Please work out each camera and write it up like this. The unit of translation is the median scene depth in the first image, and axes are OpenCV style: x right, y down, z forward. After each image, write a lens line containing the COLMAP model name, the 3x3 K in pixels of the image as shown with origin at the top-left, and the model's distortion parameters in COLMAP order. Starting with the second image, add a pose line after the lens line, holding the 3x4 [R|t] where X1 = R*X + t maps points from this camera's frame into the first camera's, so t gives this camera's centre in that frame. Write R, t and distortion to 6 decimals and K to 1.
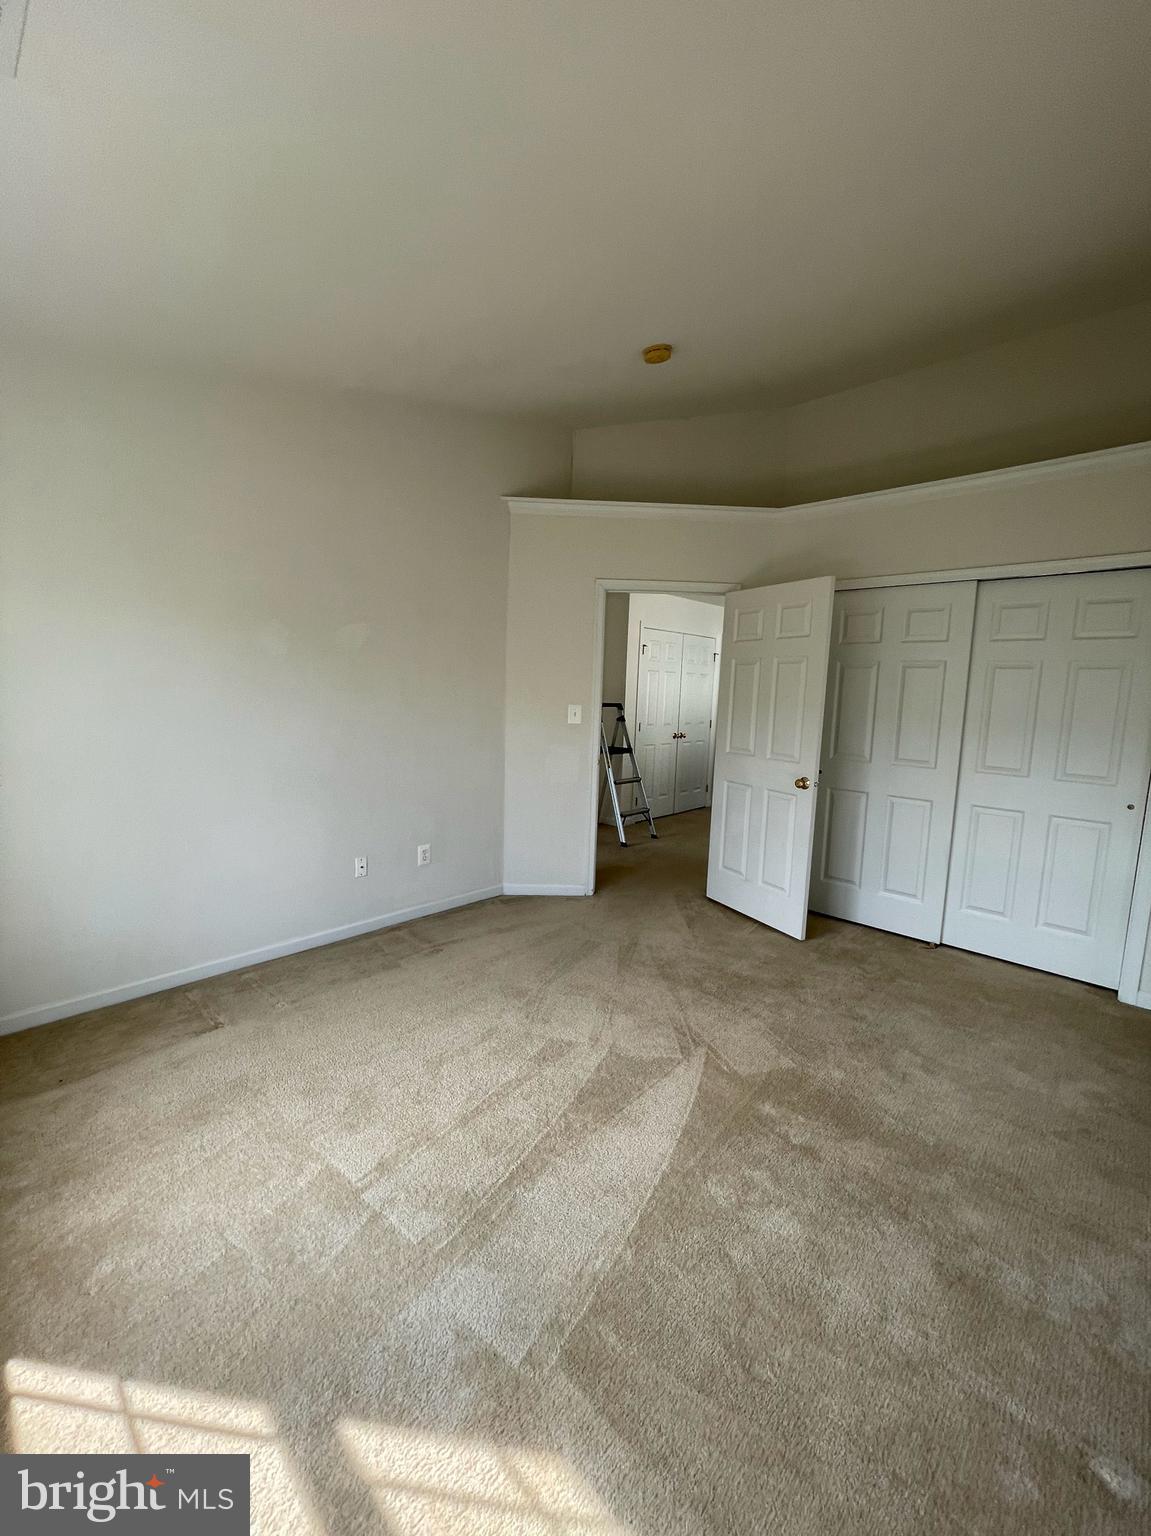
lens RADIAL K [[616.6, 0, 577.3], [0, 616.6, 764.4], [0, 0, 1]] dist [-0.000177, -0.000104]
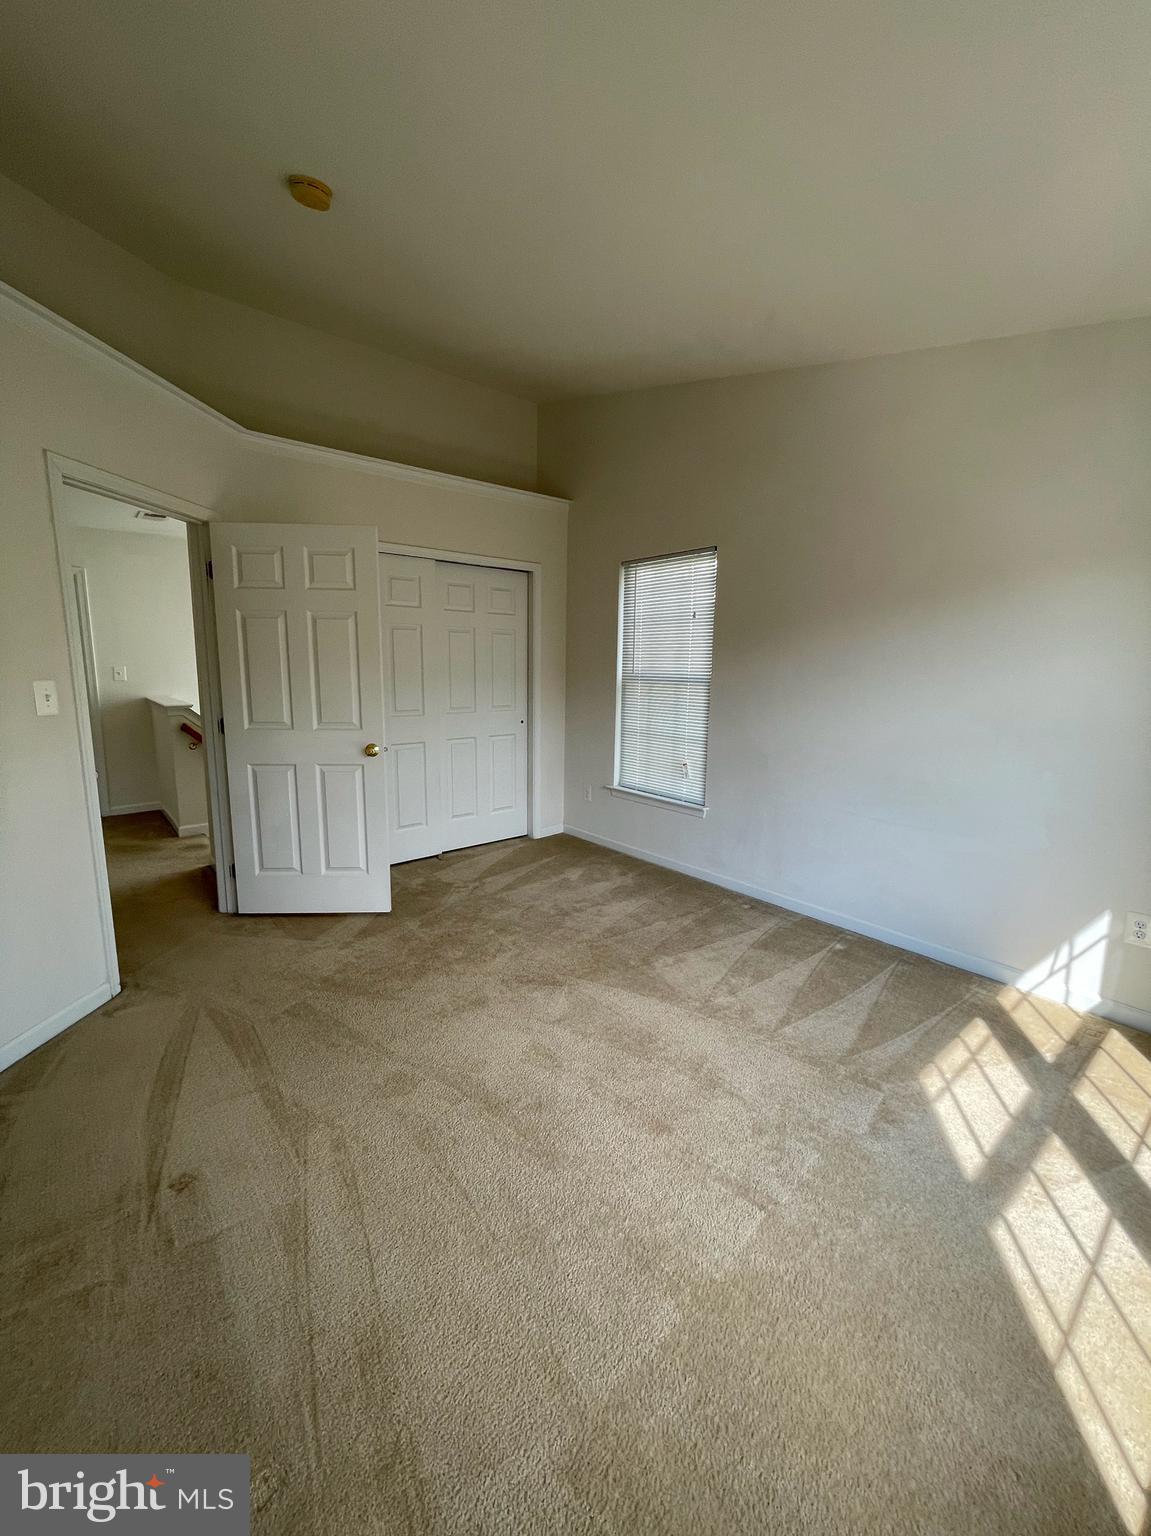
lens RADIAL K [[616.6, 0, 577.3], [0, 616.6, 764.4], [0, 0, 1]] dist [-0.000177, -0.000104]
pose [[0.123133, -0.192070, 0.973626, -0.585453], [0.114375, 0.977301, 0.178330, -0.080313], [-0.985777, 0.089400, 0.142306, 0.552726]]
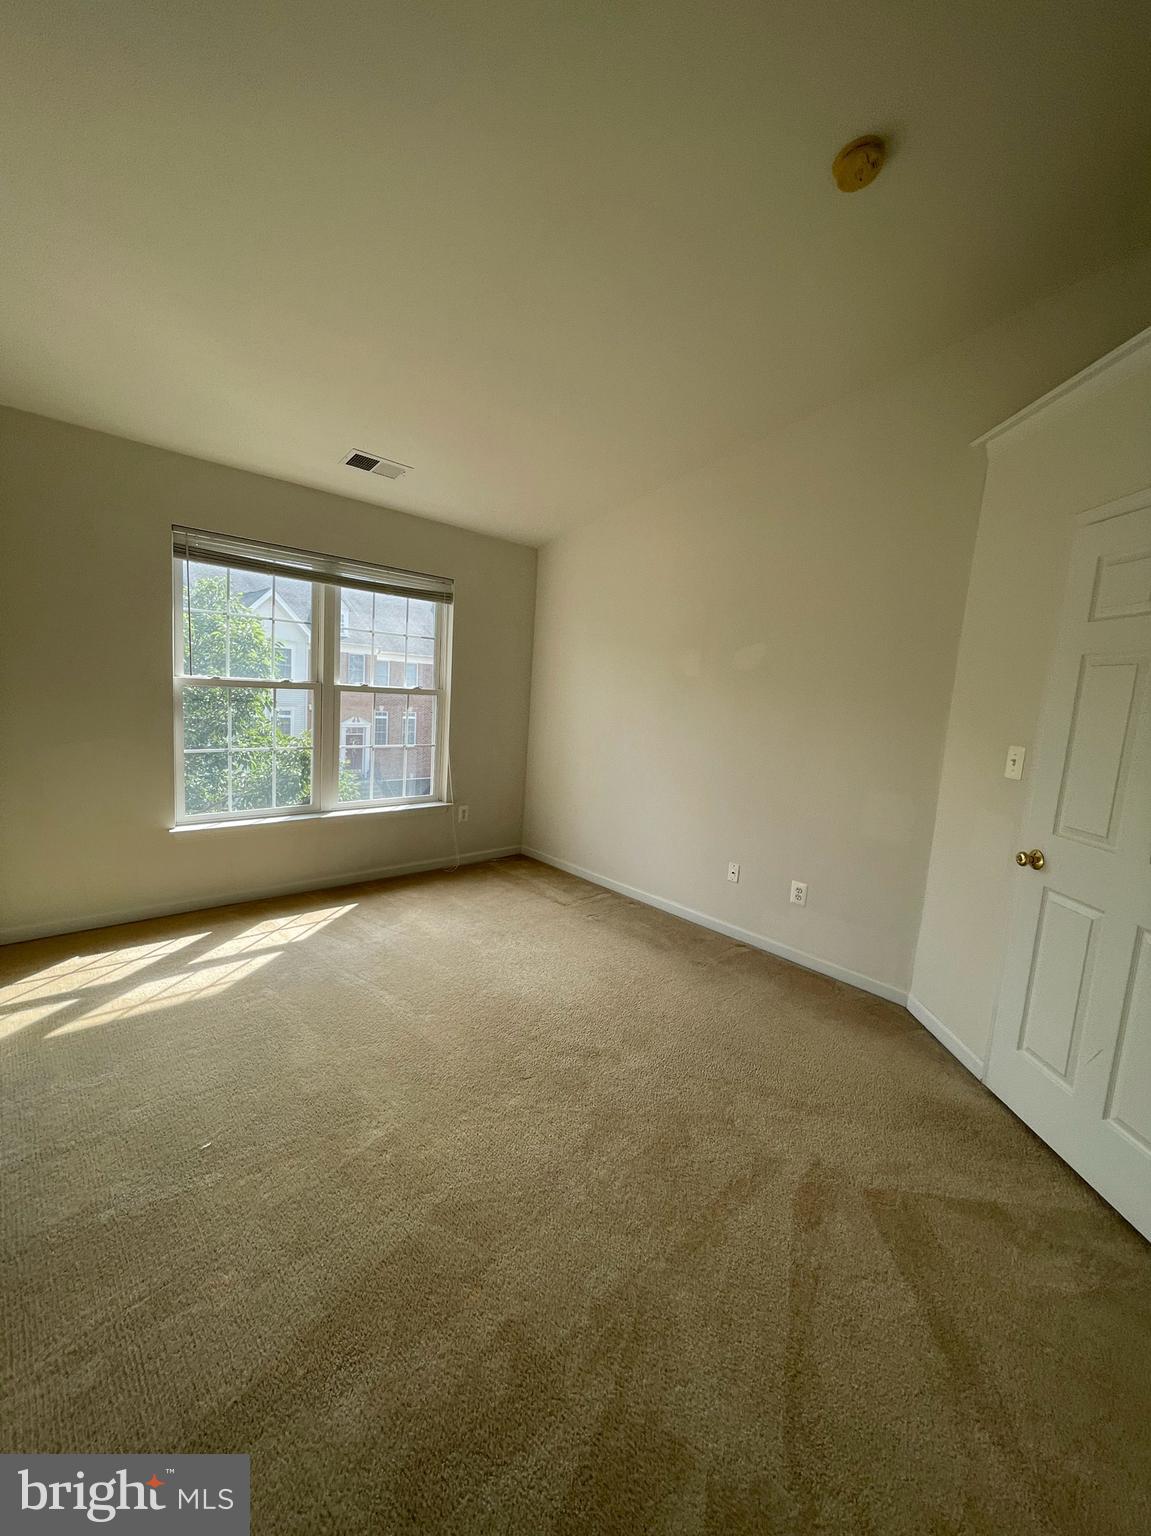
lens RADIAL K [[616.6, 0, 577.3], [0, 616.6, 764.4], [0, 0, 1]] dist [-0.000177, -0.000104]
pose [[-0.067387, 0.087015, -0.993925, 0.705664], [-0.189950, 0.976850, 0.098398, -0.068937], [0.979478, 0.195427, -0.049299, 0.754053]]
